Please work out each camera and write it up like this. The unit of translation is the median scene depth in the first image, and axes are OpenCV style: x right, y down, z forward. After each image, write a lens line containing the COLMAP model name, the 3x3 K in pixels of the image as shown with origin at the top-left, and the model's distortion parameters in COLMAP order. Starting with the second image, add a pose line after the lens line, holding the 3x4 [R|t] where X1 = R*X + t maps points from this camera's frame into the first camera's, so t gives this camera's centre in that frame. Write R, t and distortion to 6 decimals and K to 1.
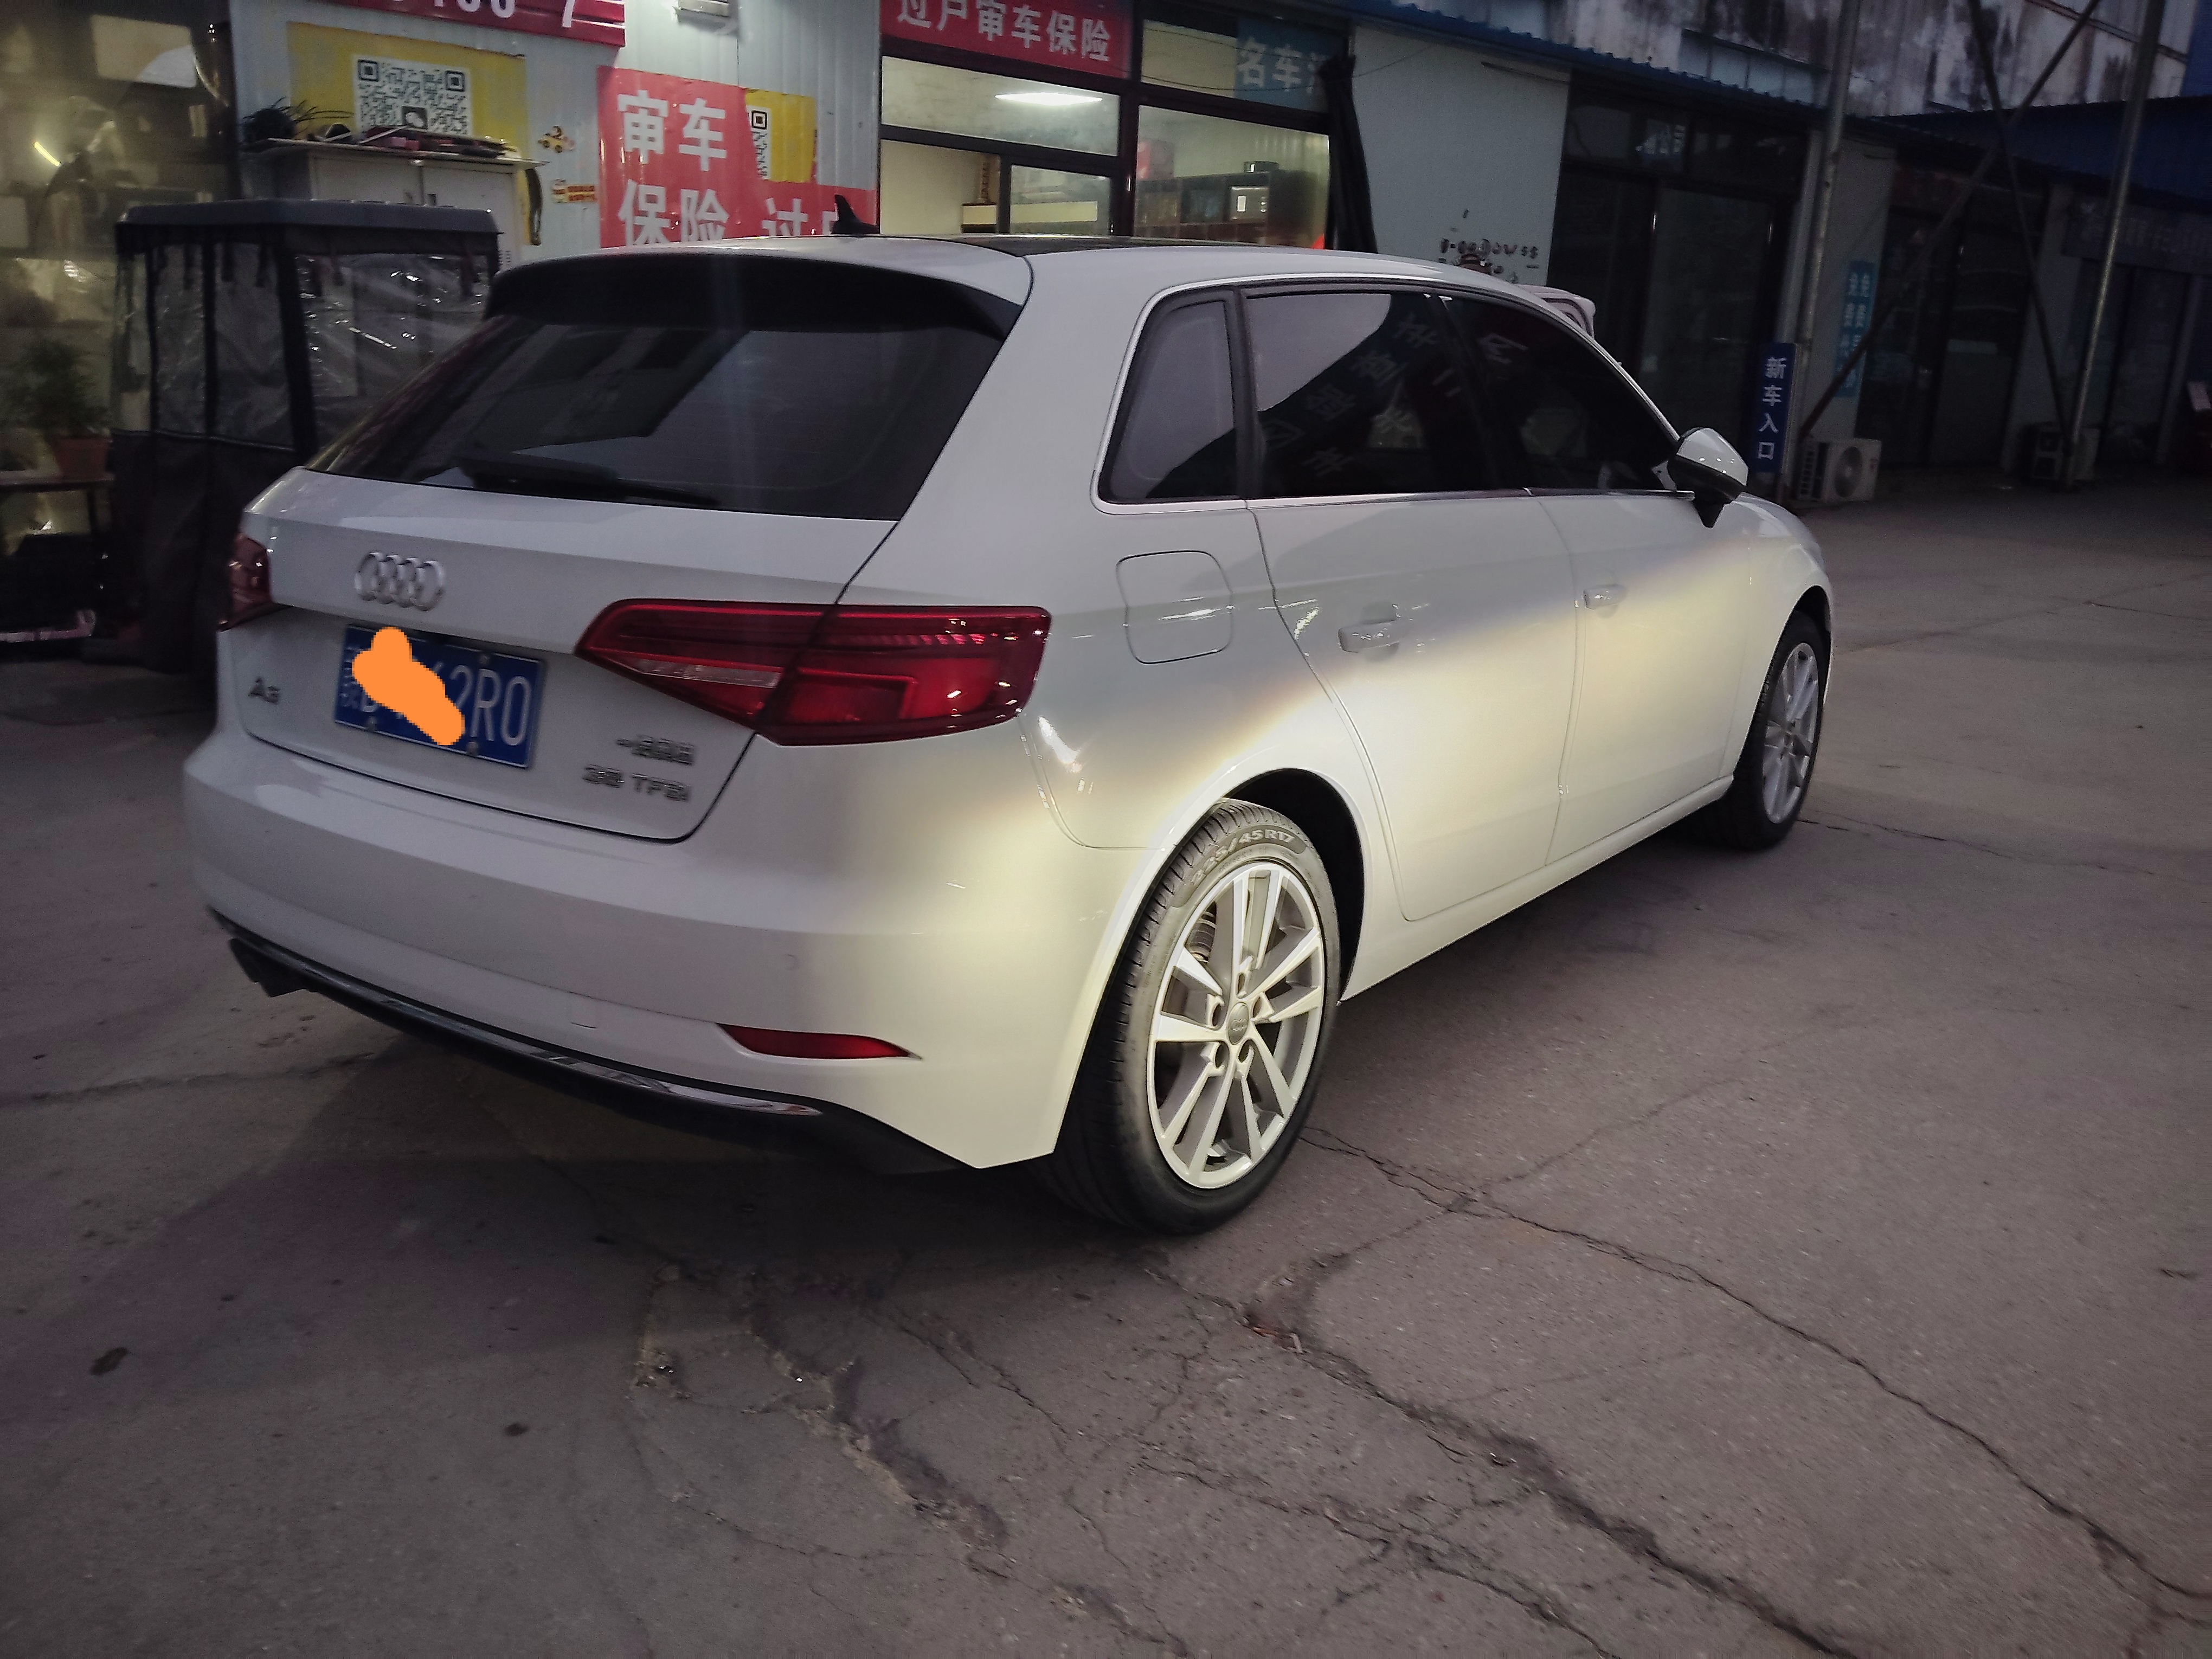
lens RADIAL K [[1731.3, 0, 1104.8], [0, 1731.3, 853.7], [0, 0, 1]] dist [-0.005454, -0.000125]
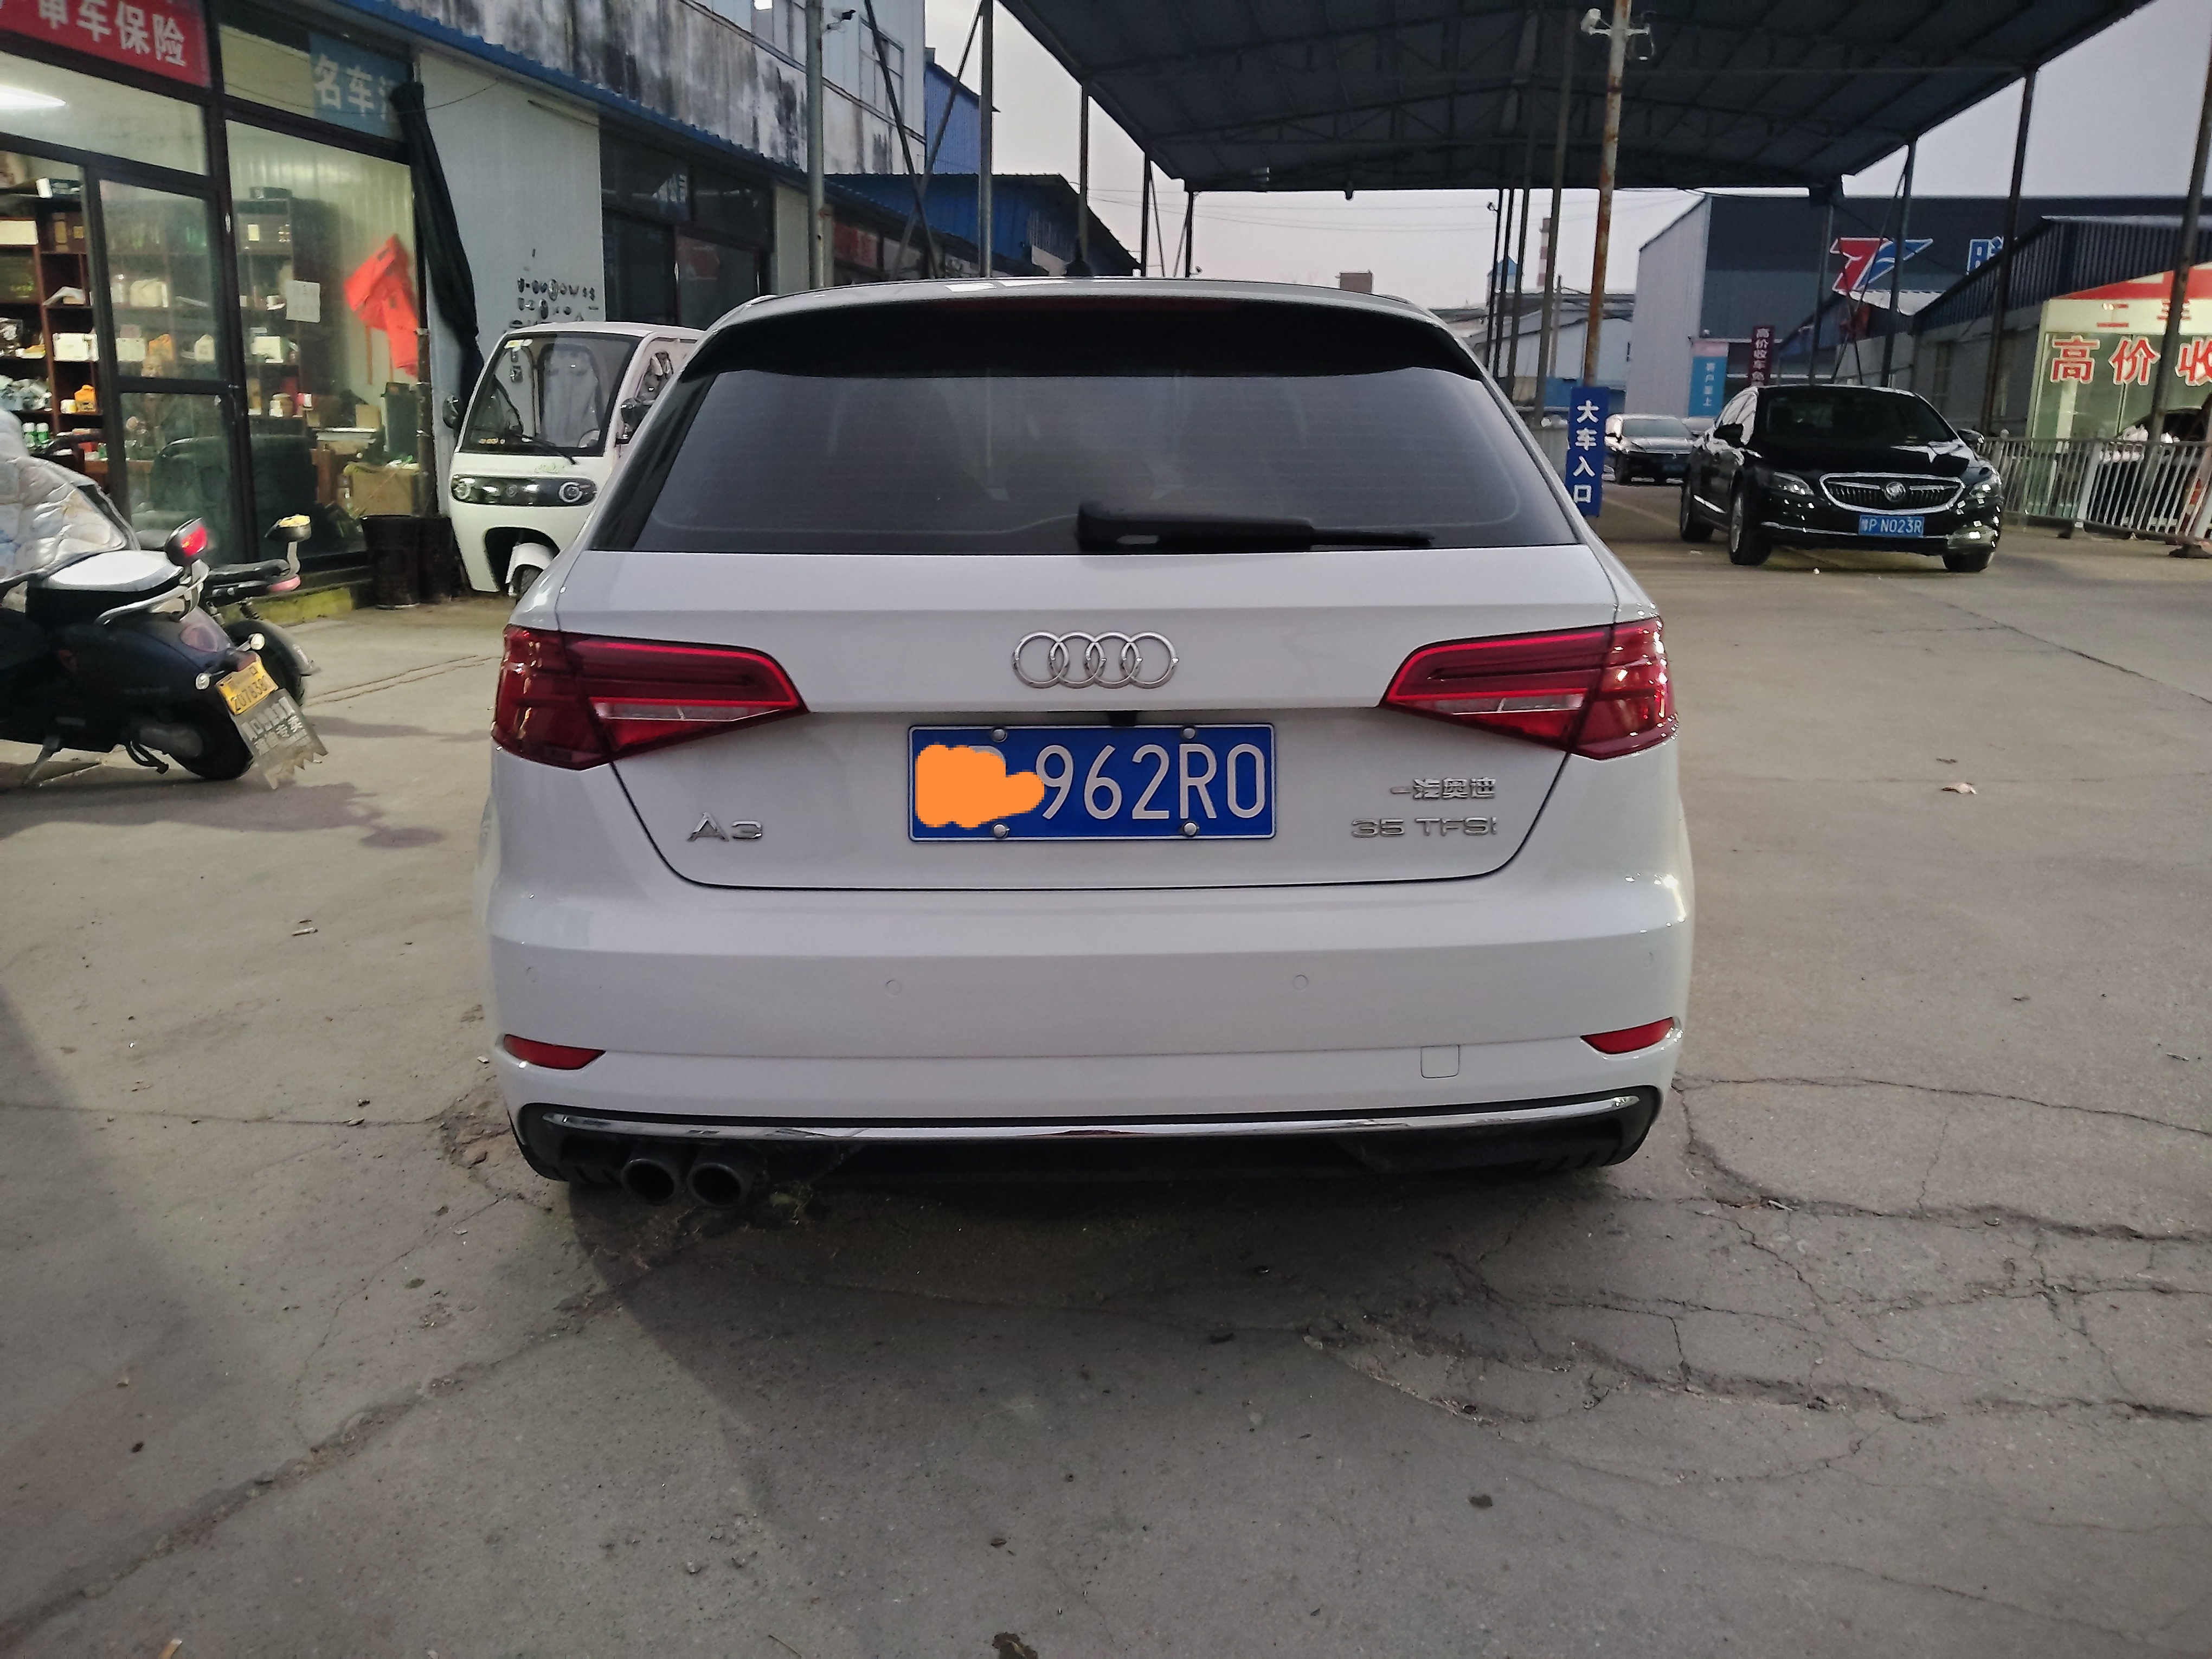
lens RADIAL K [[1738.7, 0, 1106.0], [0, 1738.7, 829.5], [0, 0, 1]] dist [-0.008913, 0.025395]
pose [[0.786276, -0.165542, 0.595286, -0.225824], [0.186428, 0.982101, 0.026869, -0.022505], [-0.589079, 0.089851, 0.803065, 0.068085]]
